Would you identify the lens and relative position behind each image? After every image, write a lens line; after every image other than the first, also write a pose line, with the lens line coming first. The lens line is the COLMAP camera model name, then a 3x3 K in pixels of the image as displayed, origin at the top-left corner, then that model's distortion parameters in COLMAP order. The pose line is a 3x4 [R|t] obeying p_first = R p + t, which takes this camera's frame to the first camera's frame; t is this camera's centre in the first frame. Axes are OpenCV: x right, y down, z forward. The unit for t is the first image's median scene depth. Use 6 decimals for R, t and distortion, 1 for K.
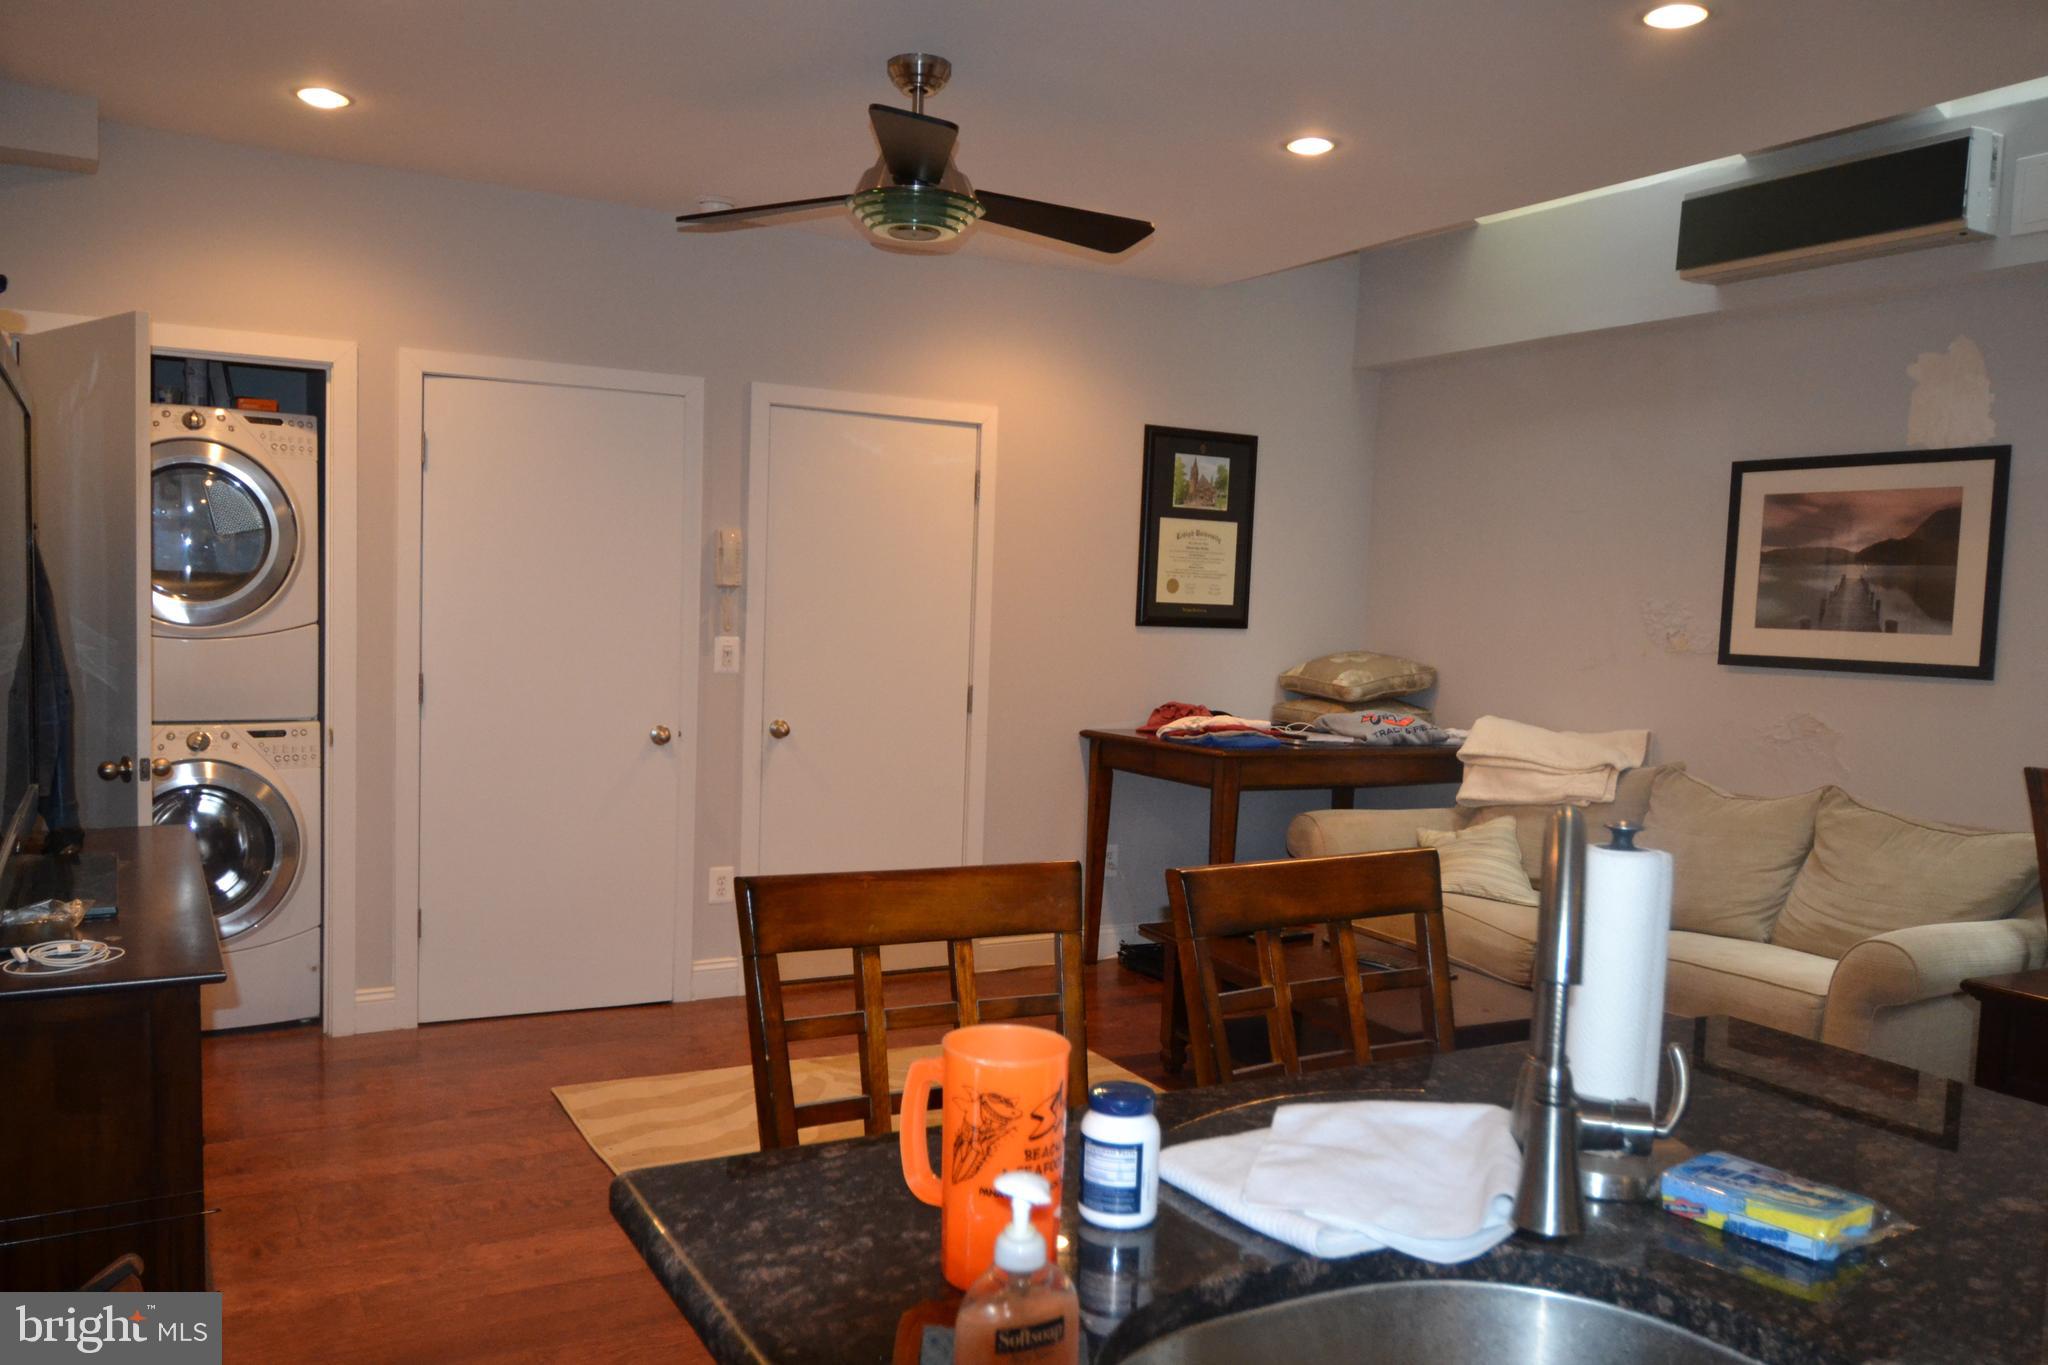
lens RADIAL K [[1578.4, 0, 985.2], [0, 1578.4, 694.6], [0, 0, 1]] dist [0.016762, -0.034392]
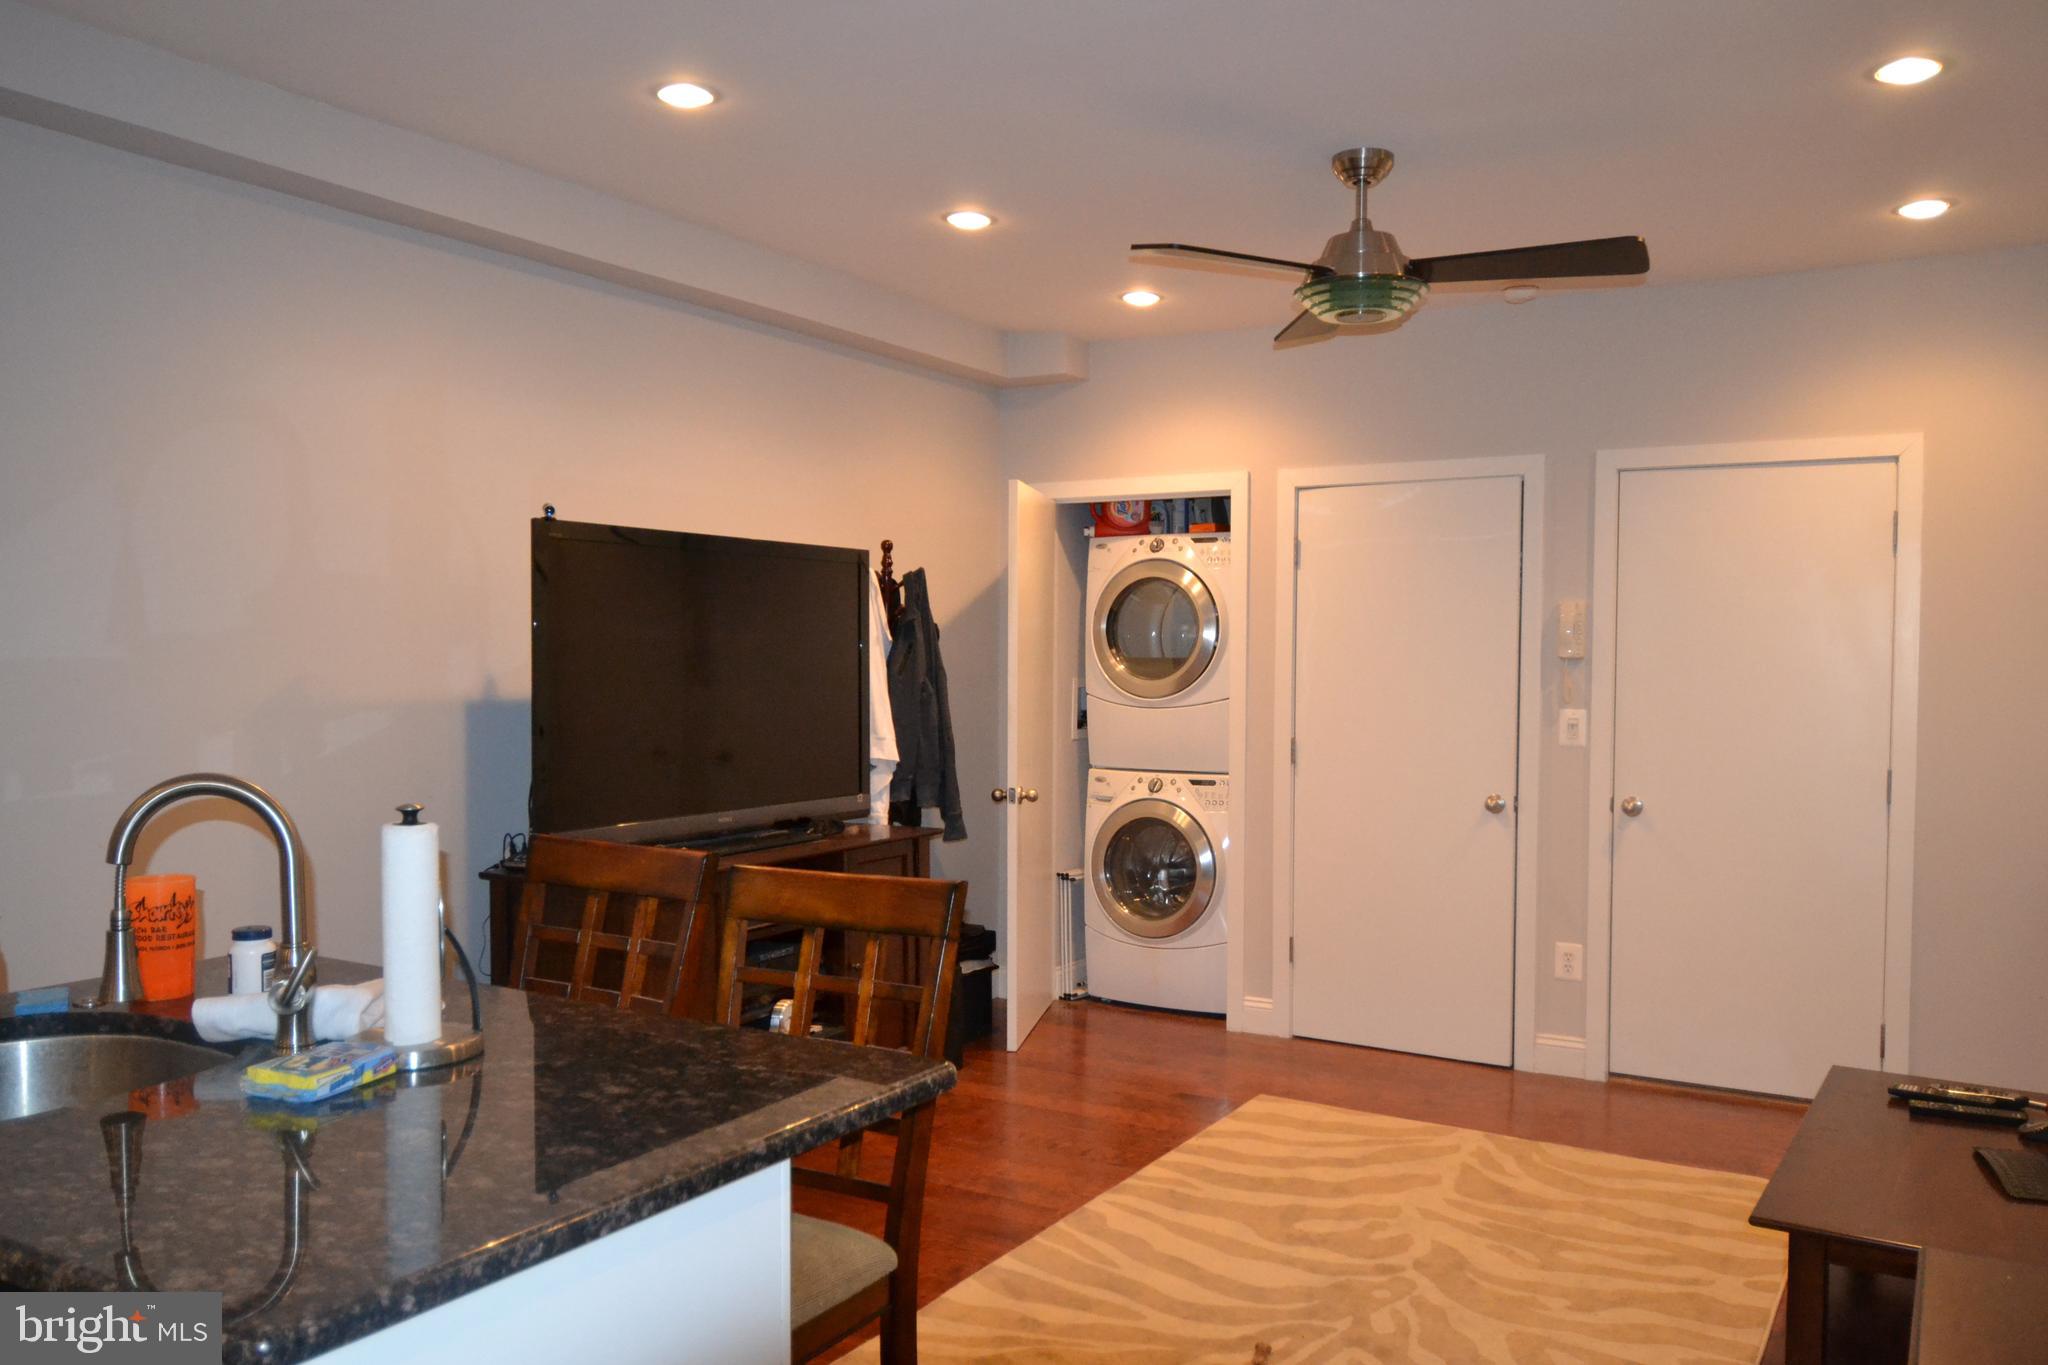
lens RADIAL K [[1578.4, 0, 1016.7], [0, 1578.4, 693.2], [0, 0, 1]] dist [0.016762, -0.034392]
pose [[0.501123, -0.006208, -0.865354, 0.746270], [-0.043411, 0.998535, -0.032303, 0.000427], [0.864287, 0.053753, 0.500119, 0.291983]]
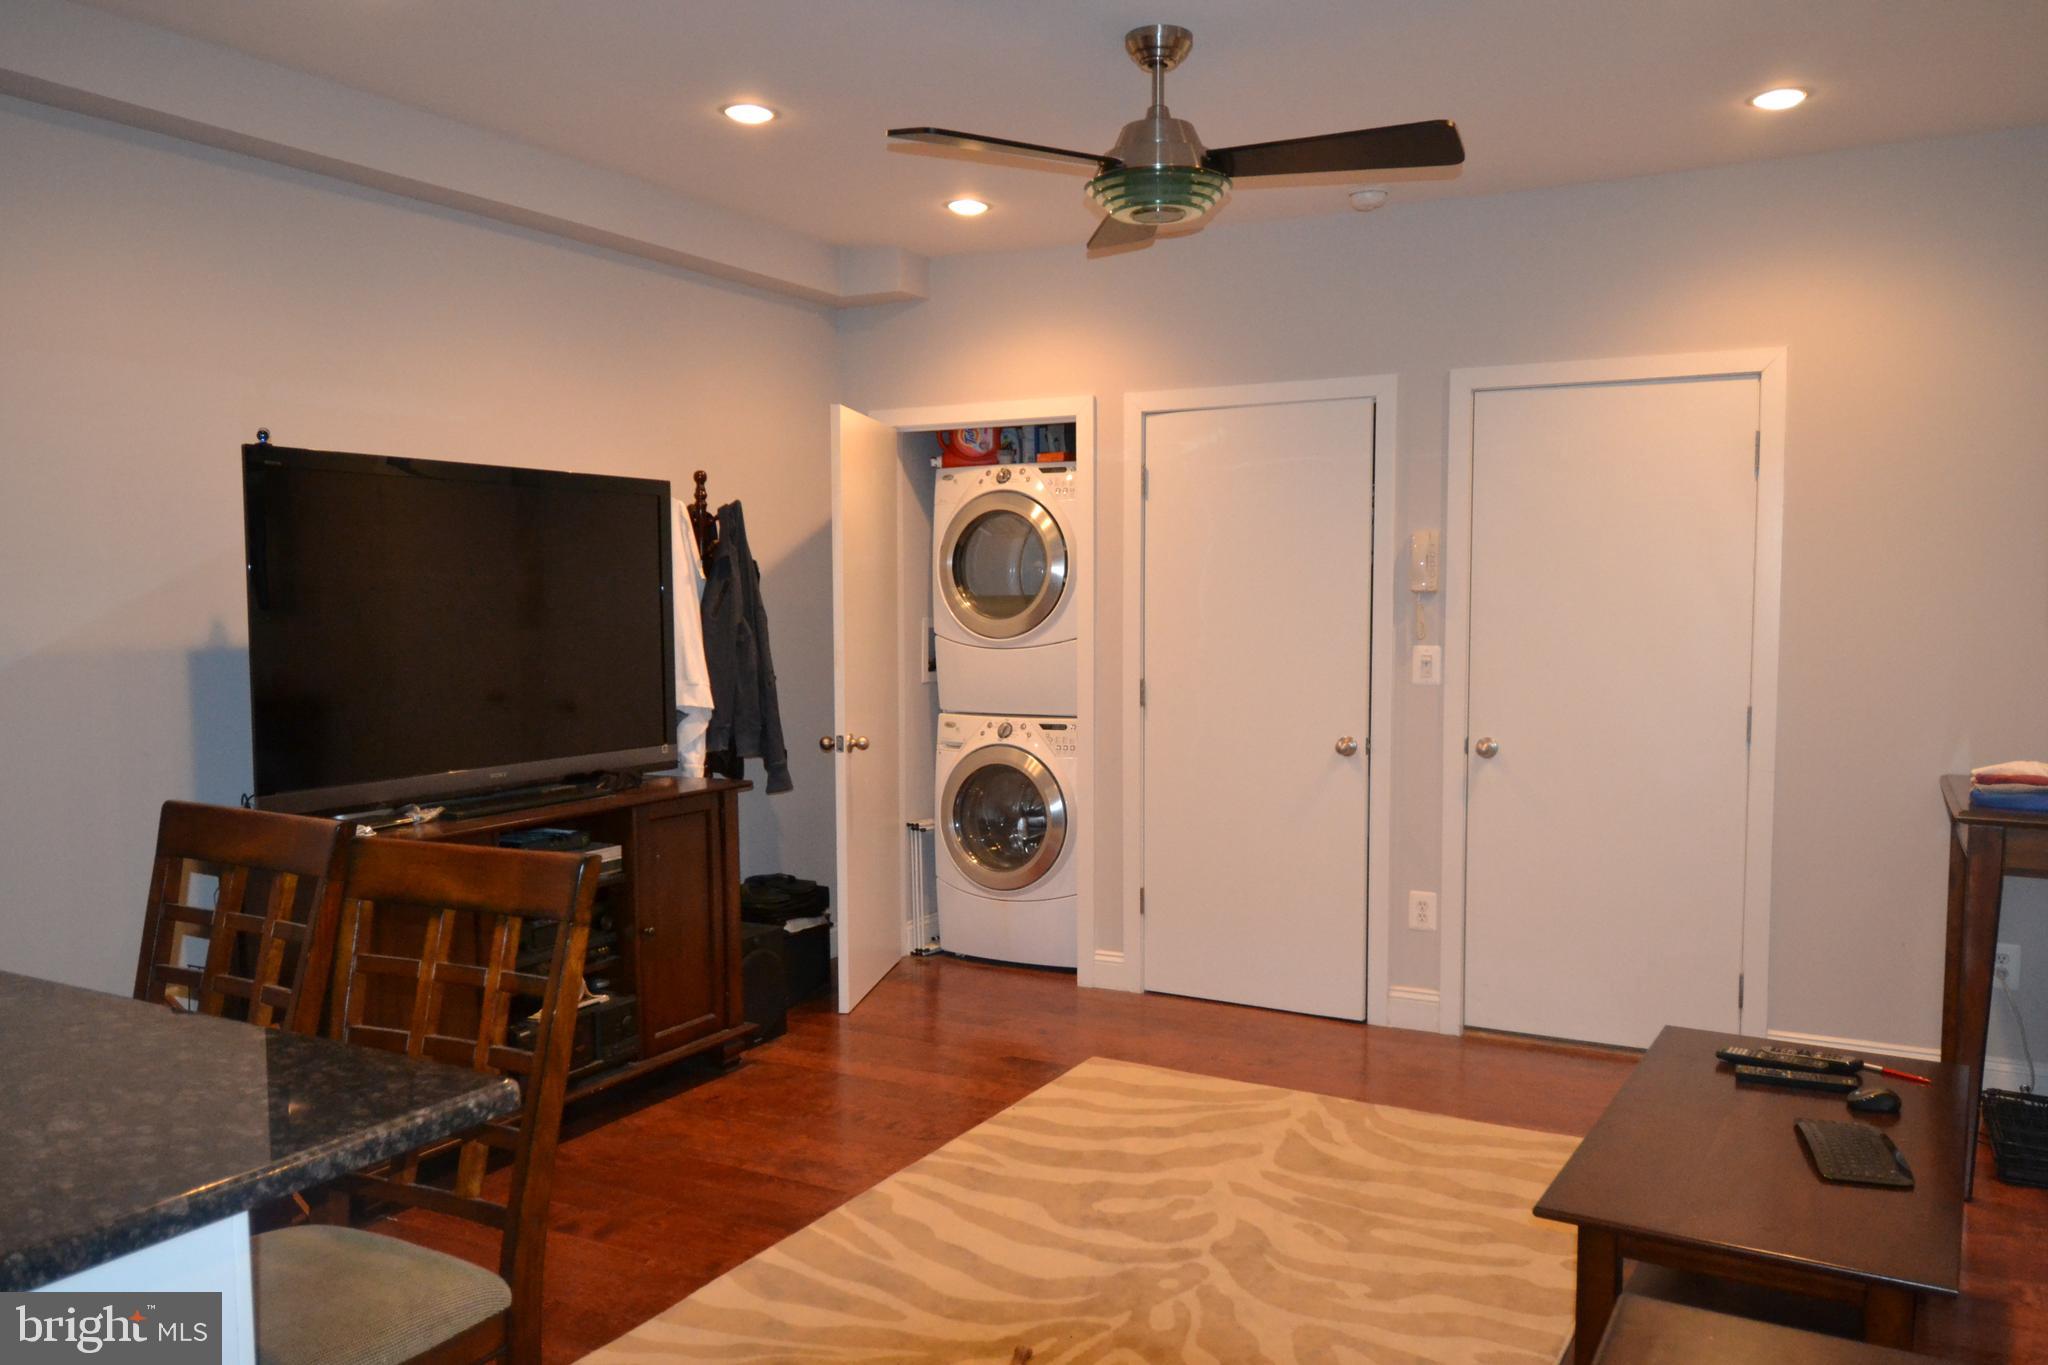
lens RADIAL K [[1578.4, 0, 1014.6], [0, 1578.4, 693.9], [0, 0, 1]] dist [0.016762, -0.034392]
pose [[0.527819, 0.021189, -0.849092, 0.722835], [-0.032676, 0.999455, 0.004629, -0.006585], [0.848728, 0.025302, 0.528224, 0.430551]]
